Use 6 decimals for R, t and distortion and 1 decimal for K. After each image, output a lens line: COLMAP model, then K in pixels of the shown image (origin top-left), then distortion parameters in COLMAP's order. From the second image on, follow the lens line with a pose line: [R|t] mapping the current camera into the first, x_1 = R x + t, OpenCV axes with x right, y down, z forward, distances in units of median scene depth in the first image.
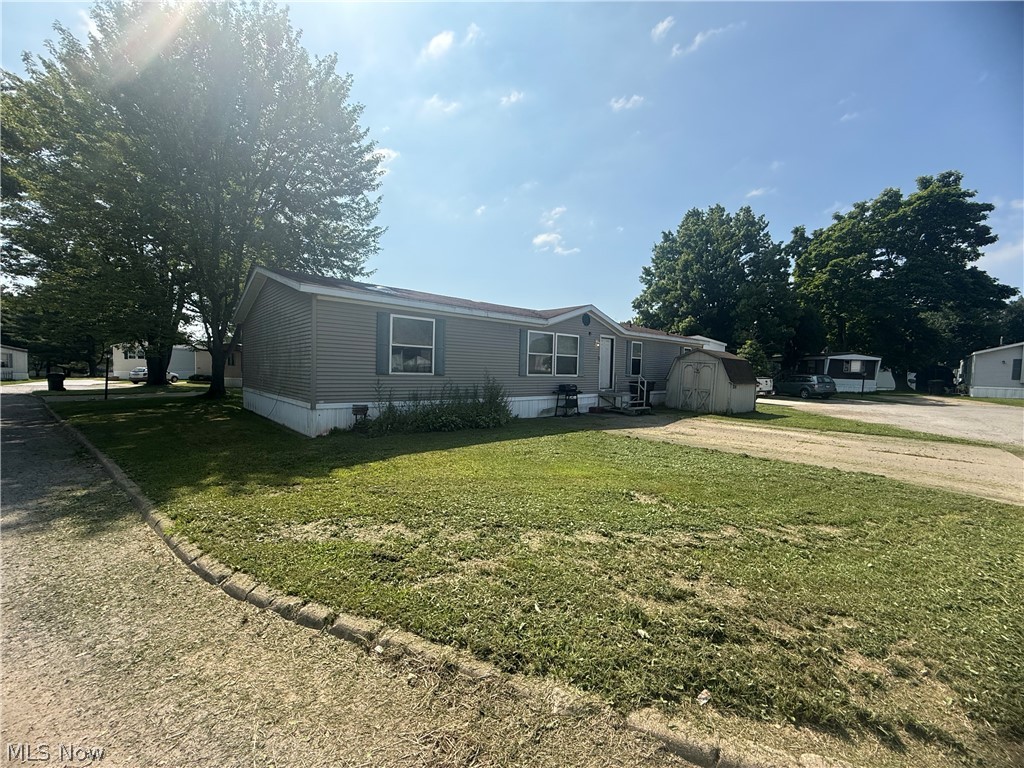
lens RADIAL K [[417.4, 0, 514.7], [0, 417.4, 380.9], [0, 0, 1]] dist [-0.003775, 0.000862]
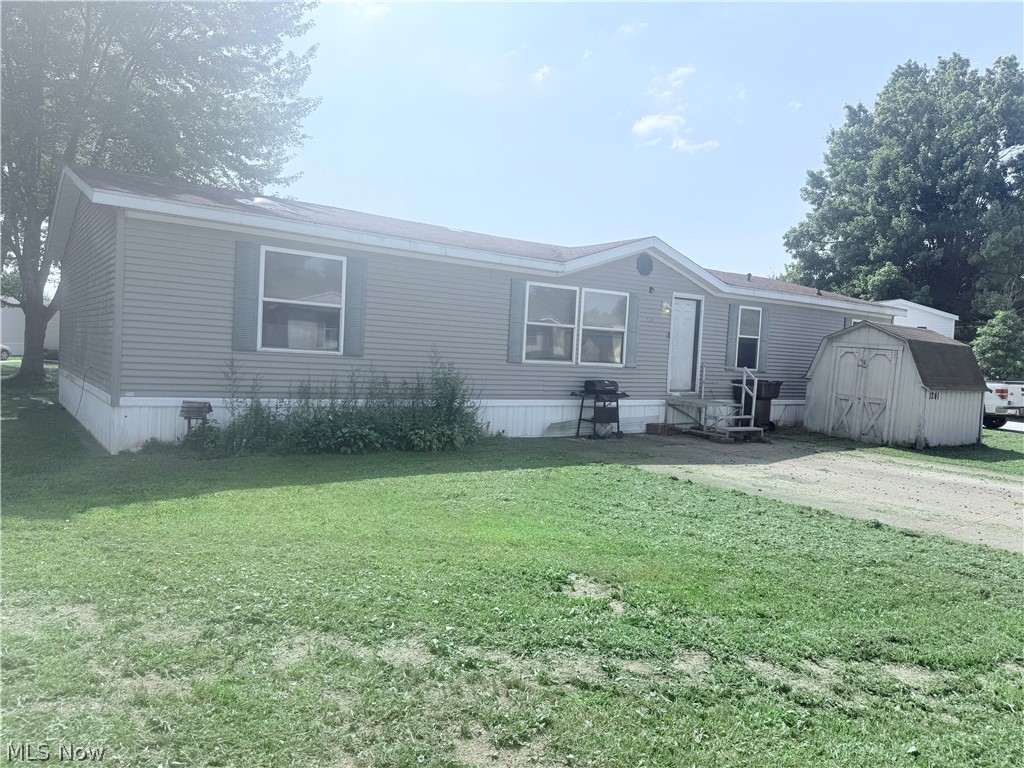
lens RADIAL K [[734.2, 0, 510.1], [0, 734.2, 377.5], [0, 0, 1]] dist [0.026677, -0.039127]
pose [[0.993491, 0.031595, -0.109446, 0.135212], [-0.031268, 0.999500, 0.004705, 0.004662], [0.109540, -0.001252, 0.993982, 0.026052]]
